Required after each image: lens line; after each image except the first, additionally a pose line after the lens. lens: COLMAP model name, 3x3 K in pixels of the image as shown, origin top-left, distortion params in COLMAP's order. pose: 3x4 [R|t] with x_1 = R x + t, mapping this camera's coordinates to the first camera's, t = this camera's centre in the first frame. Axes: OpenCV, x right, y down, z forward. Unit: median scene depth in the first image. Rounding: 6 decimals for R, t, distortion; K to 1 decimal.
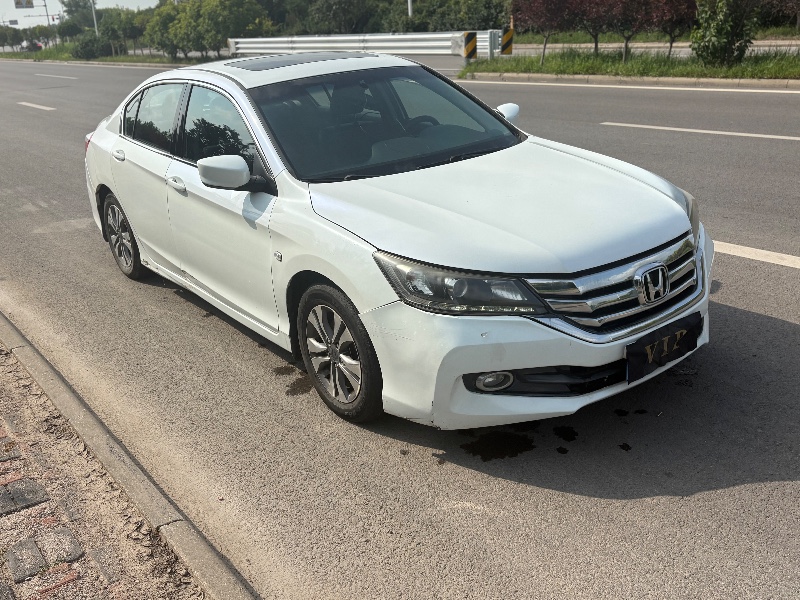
lens RADIAL K [[824.6, 0, 400.0], [0, 824.6, 300.0], [0, 0, 1]] dist [0.013181, 0.039871]
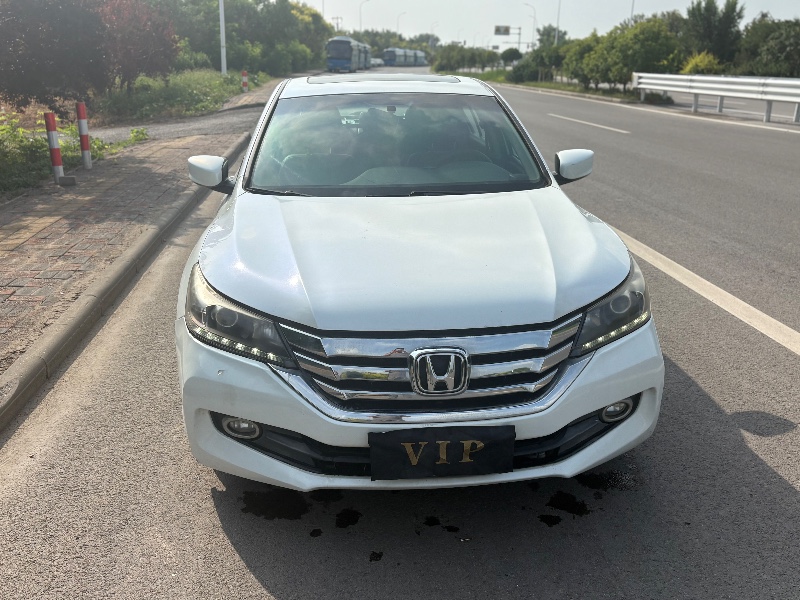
lens RADIAL K [[824.6, 0, 400.0], [0, 824.6, 300.0], [0, 0, 1]] dist [0.013181, 0.039871]
pose [[0.832541, 0.219068, -0.508807, 0.118315], [-0.238270, 0.970792, 0.028106, -0.017792], [0.500103, 0.097834, 0.860421, 0.050580]]
